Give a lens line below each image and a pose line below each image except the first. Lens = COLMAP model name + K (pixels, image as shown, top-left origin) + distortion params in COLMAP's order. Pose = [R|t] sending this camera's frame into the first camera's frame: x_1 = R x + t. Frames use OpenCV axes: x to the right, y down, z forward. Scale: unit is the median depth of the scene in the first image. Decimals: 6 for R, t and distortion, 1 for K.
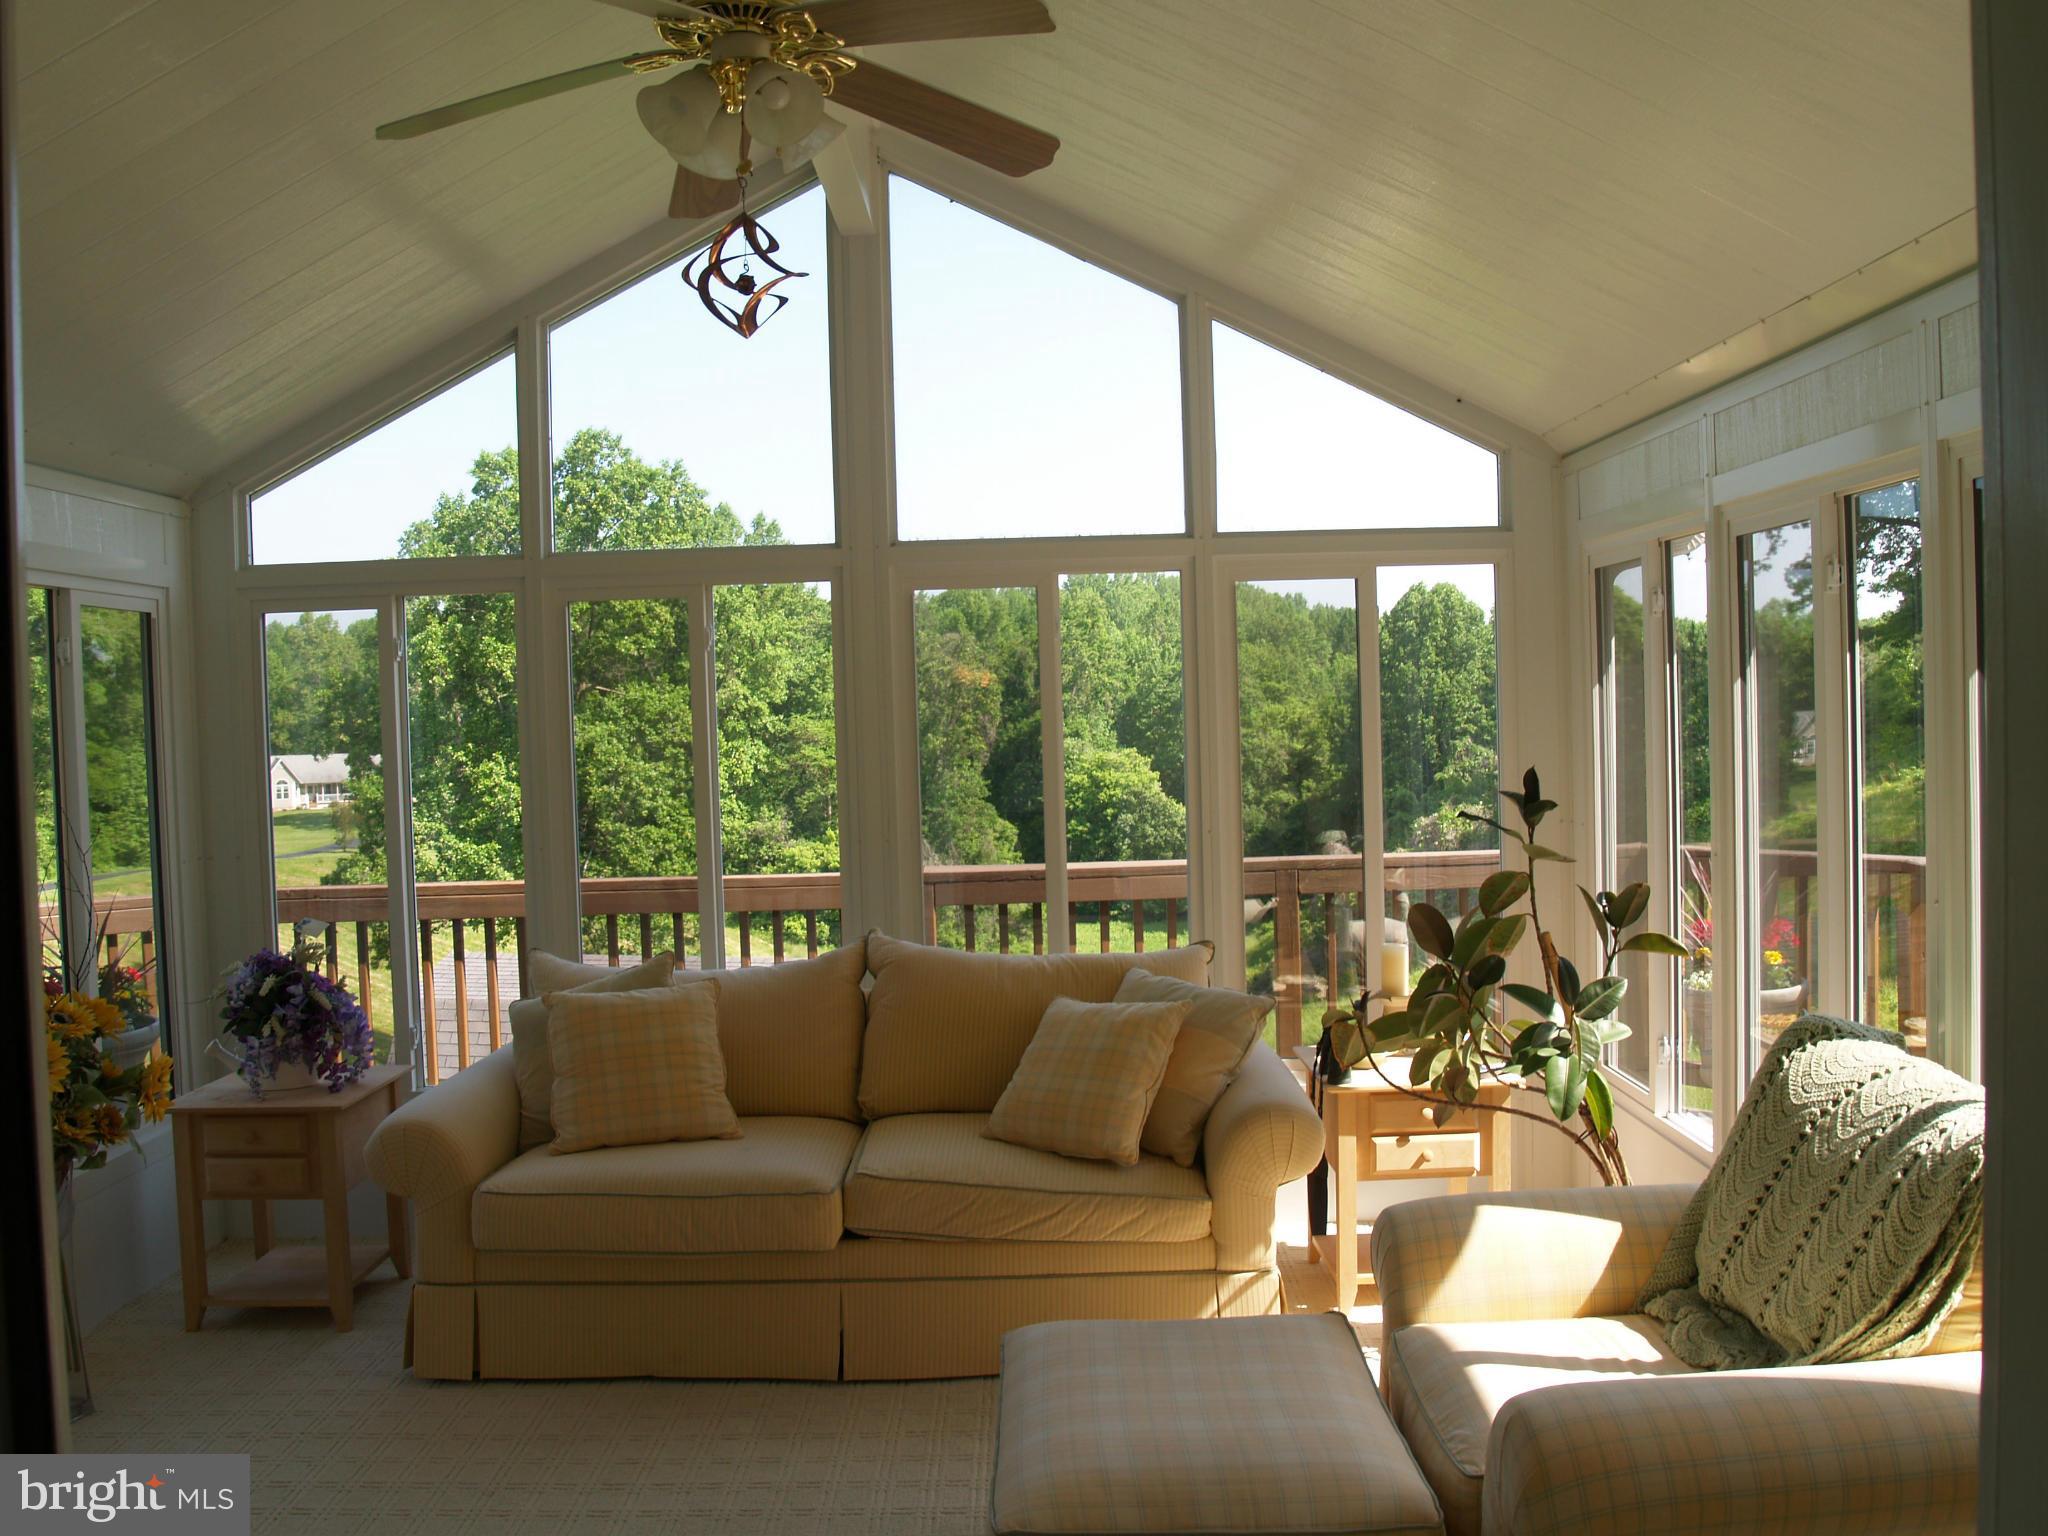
lens RADIAL K [[1675.8, 0, 1021.8], [0, 1675.8, 758.6], [0, 0, 1]] dist [-0.113956, 0.066689]
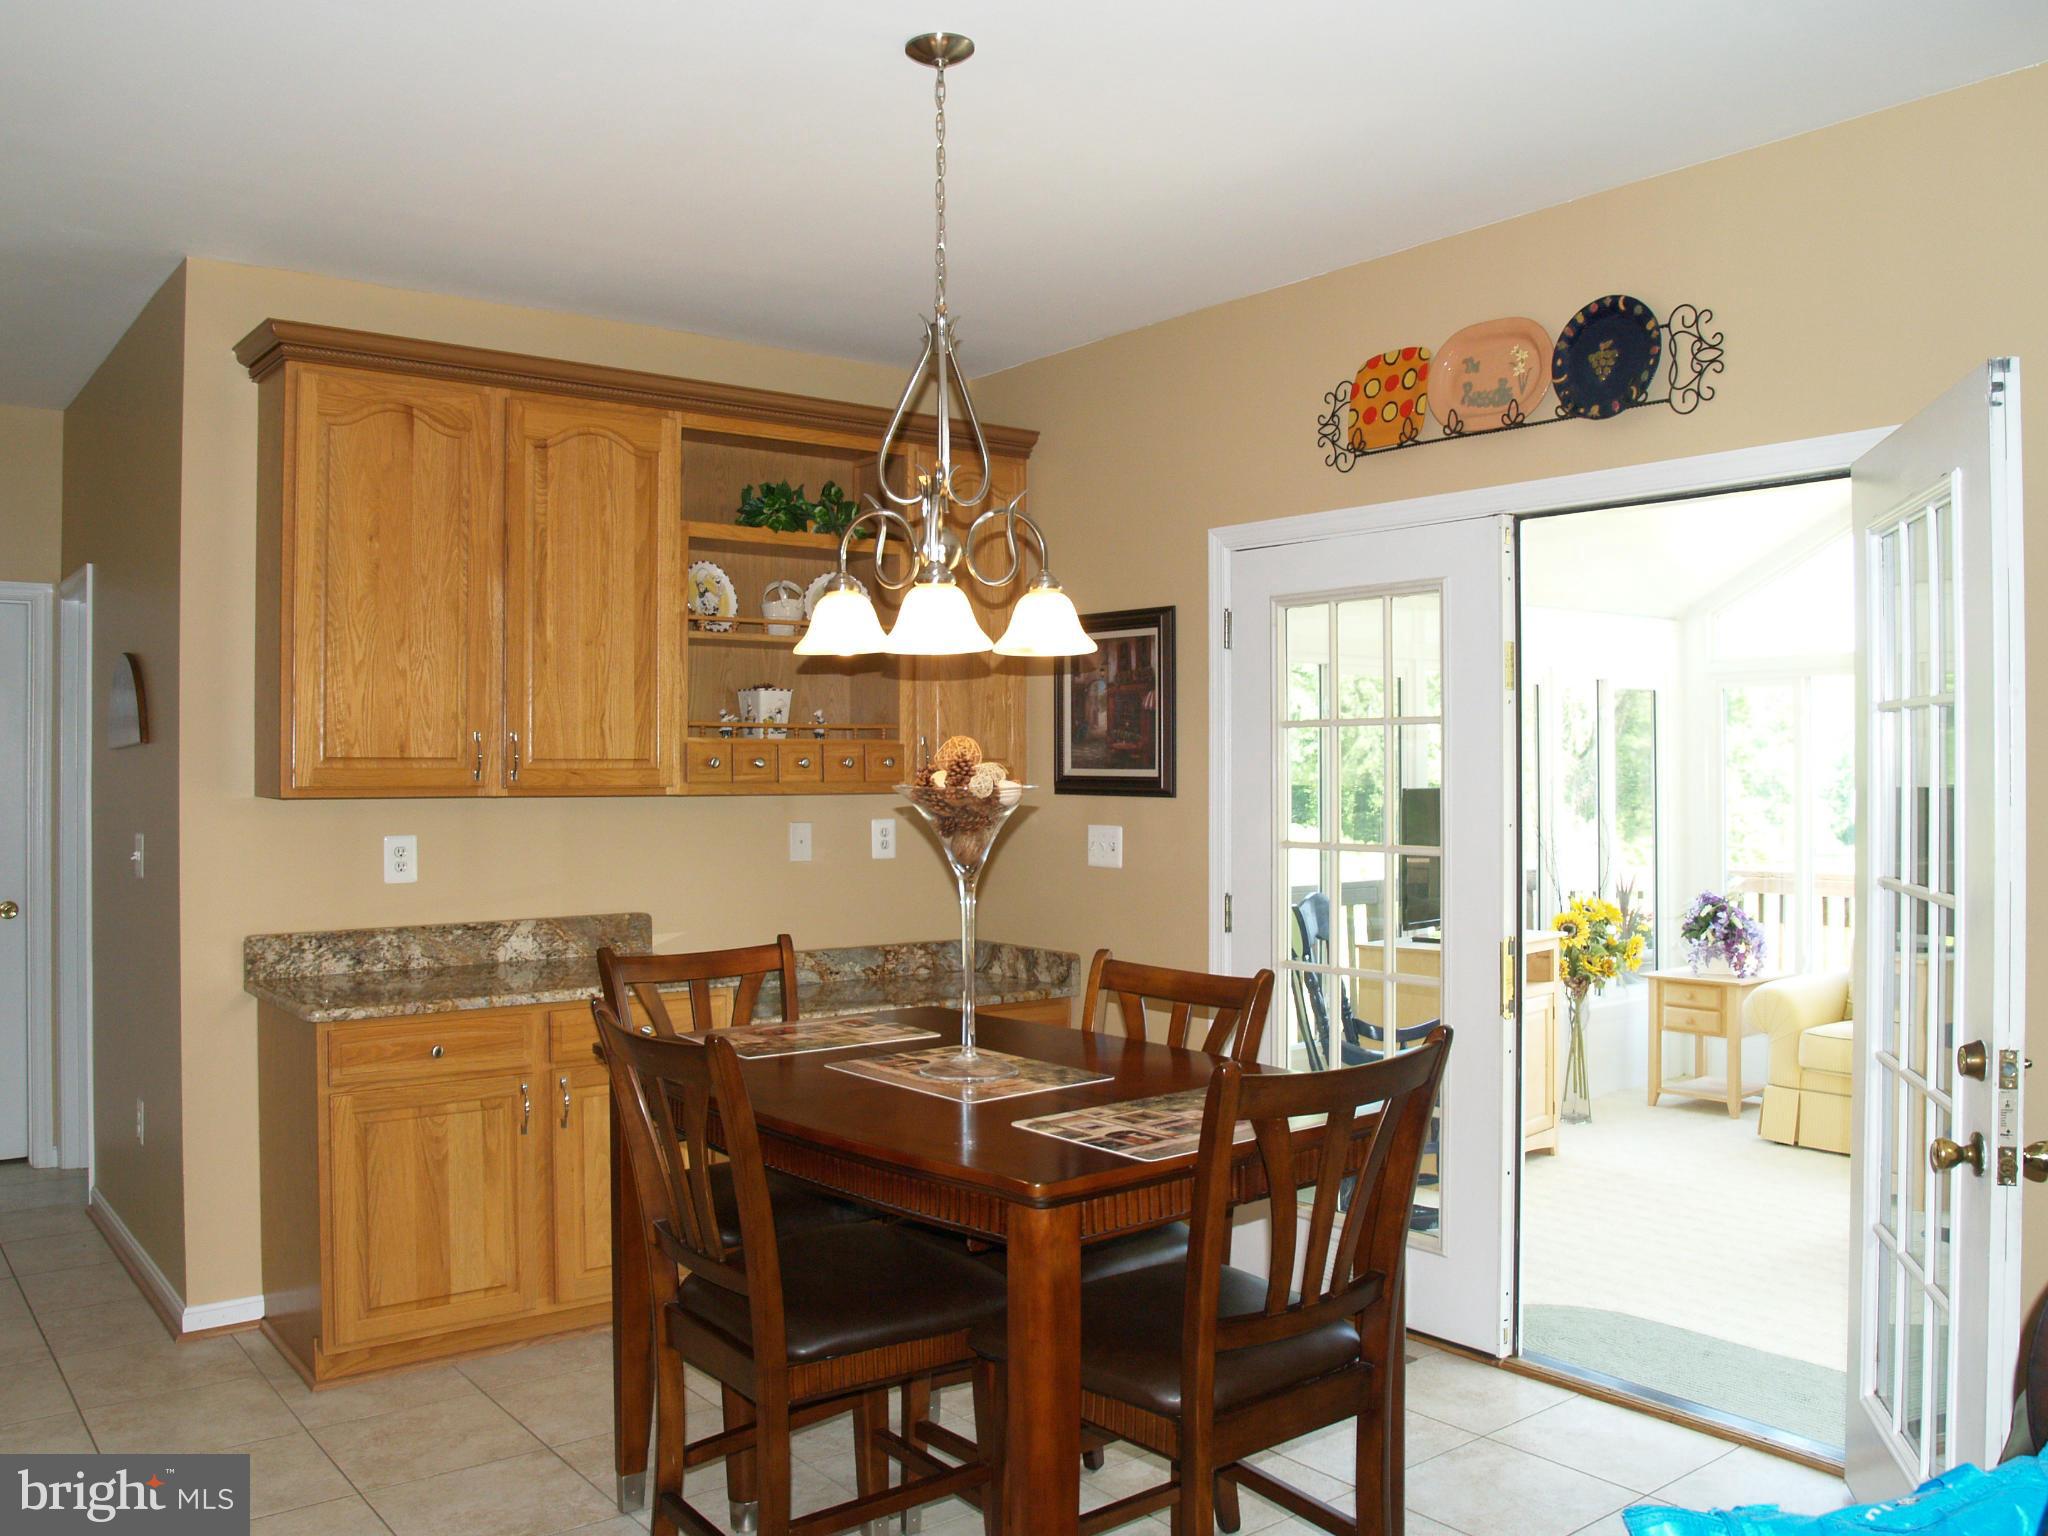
lens RADIAL K [[1675.8, 0, 1024.9], [0, 1675.8, 765.3], [0, 0, 1]] dist [-0.113956, 0.066689]
pose [[0.615310, 0.022238, -0.787971, 0.446475], [-0.037649, 0.999290, -0.001198, 0.016531], [0.787385, 0.030403, 0.615711, -0.612003]]
